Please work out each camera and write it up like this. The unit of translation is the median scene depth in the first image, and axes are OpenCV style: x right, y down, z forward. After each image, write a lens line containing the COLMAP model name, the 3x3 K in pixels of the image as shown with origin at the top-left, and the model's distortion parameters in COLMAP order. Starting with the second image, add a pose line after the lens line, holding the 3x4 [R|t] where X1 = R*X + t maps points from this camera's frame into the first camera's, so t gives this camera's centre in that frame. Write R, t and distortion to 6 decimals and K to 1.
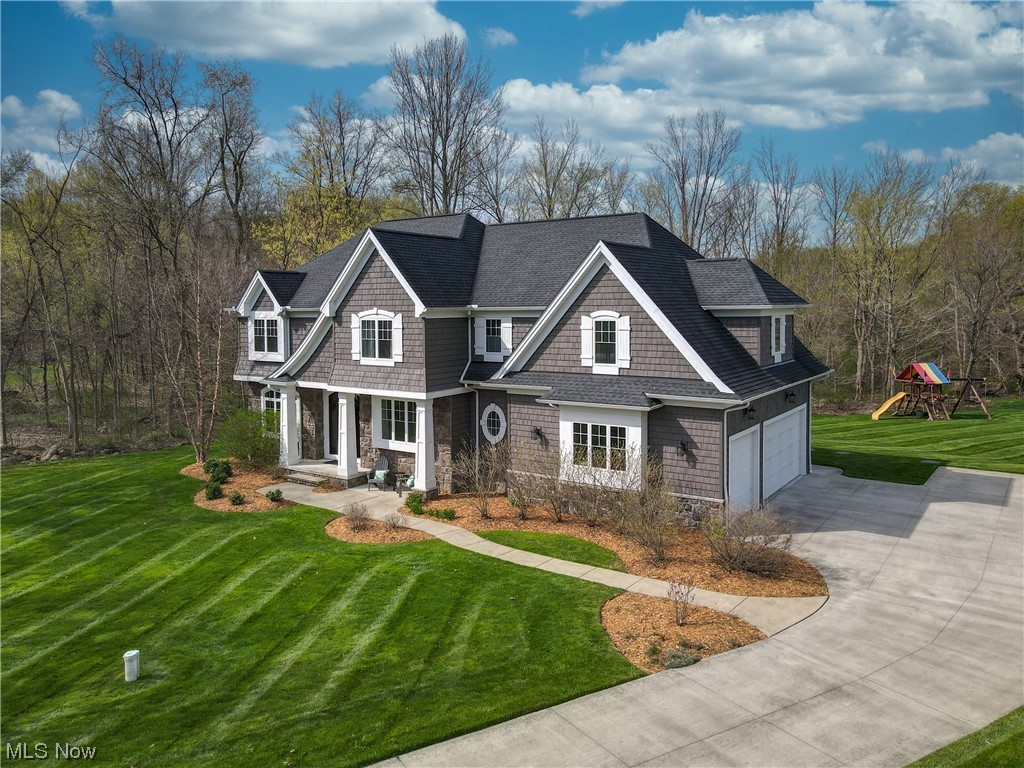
lens RADIAL K [[728.5, 0, 512.6], [0, 728.5, 347.1], [0, 0, 1]] dist [-0.001013, -0.000792]
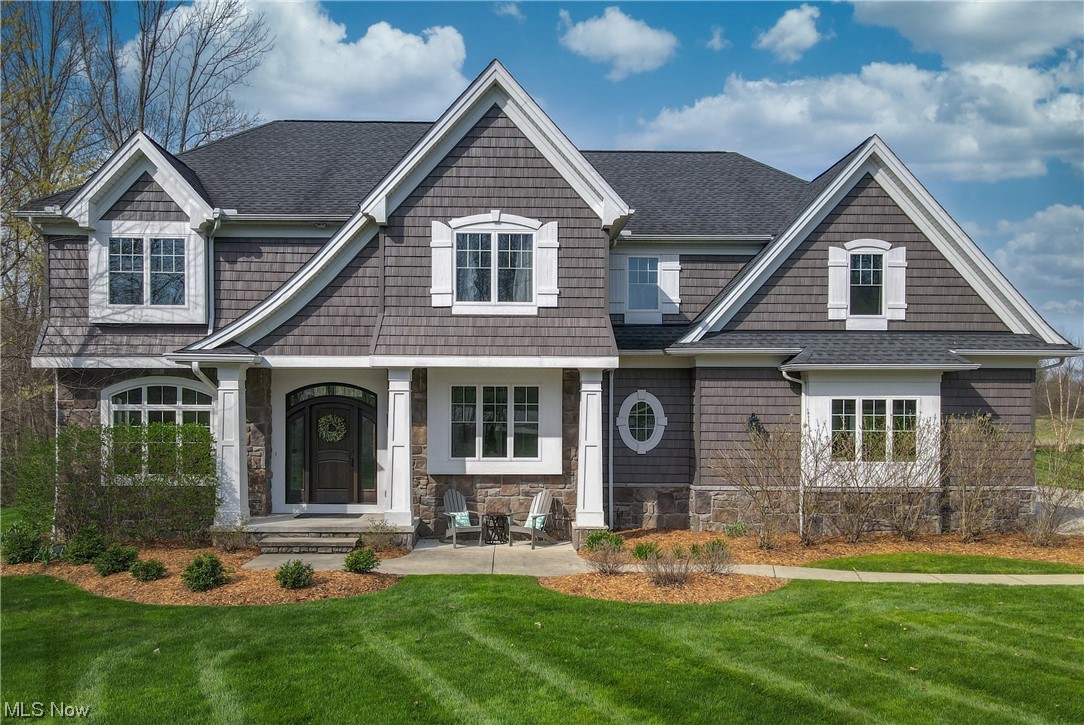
lens RADIAL K [[809.1, 0, 542.1], [0, 809.1, 405.5], [0, 0, 1]] dist [0.002951, 0.002403]
pose [[0.819916, 0.009603, 0.572404, -0.513422], [0.018524, 0.998891, -0.043293, 0.122944], [-0.572185, 0.046100, 0.818828, 0.480323]]
